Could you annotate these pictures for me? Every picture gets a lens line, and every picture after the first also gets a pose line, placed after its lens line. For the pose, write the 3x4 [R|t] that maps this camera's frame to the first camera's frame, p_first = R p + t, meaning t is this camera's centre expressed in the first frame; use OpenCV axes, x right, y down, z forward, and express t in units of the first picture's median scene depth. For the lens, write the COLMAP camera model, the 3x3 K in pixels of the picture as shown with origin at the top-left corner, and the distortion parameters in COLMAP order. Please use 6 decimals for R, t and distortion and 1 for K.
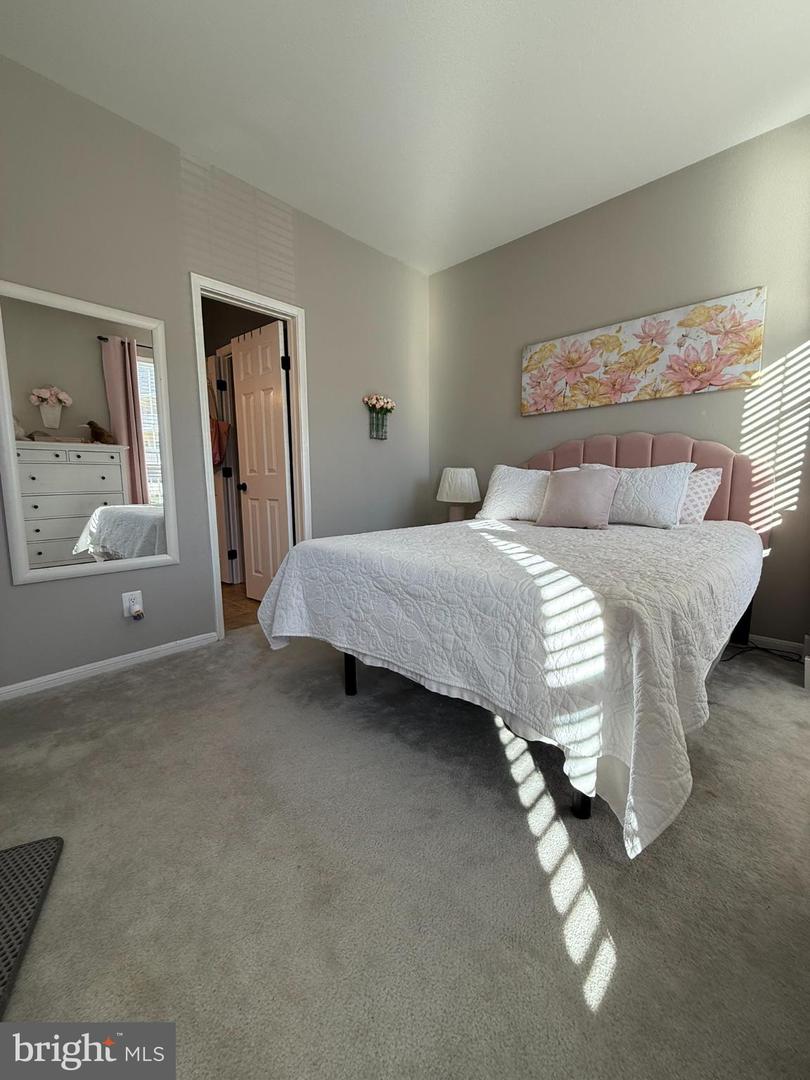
lens RADIAL K [[432.8, 0, 409.6], [0, 432.8, 539.7], [0, 0, 1]] dist [-0.001454, -0.000187]
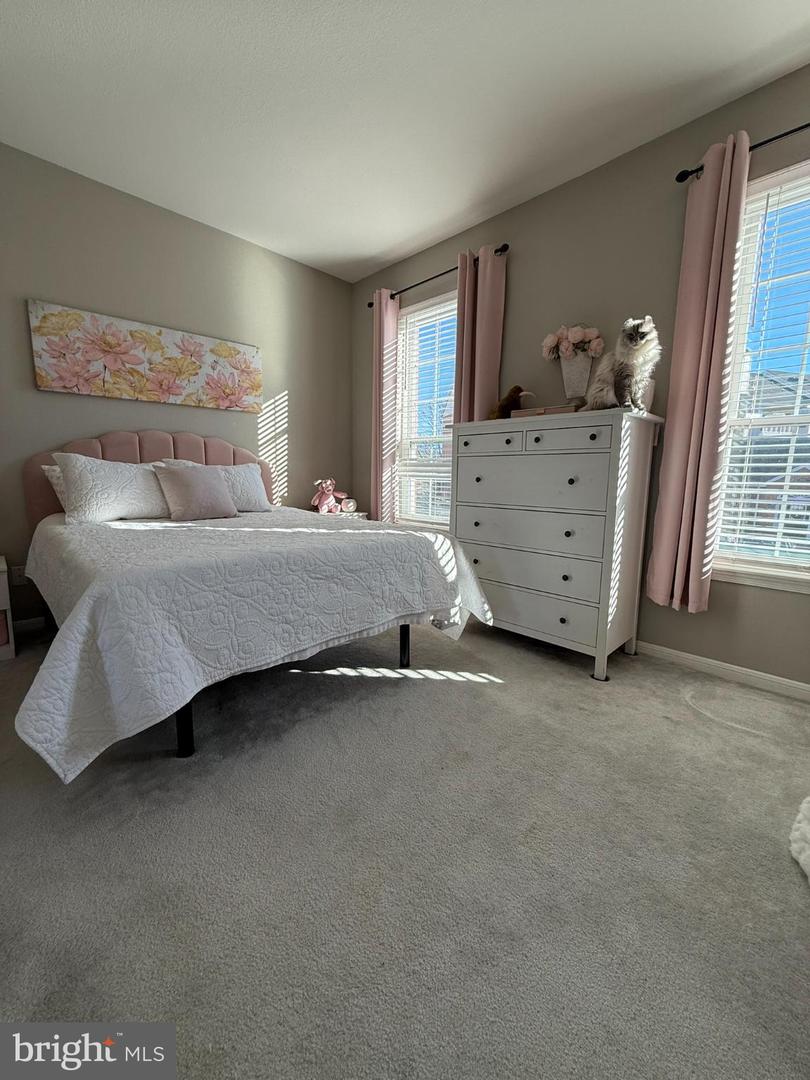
lens RADIAL K [[432.8, 0, 409.8], [0, 432.8, 539.7], [0, 0, 1]] dist [-0.001454, -0.000187]
pose [[0.040498, -0.135272, 0.989981, -0.650504], [0.118024, 0.984505, 0.129696, -0.054441], [-0.992185, 0.111589, 0.055836, 0.414335]]
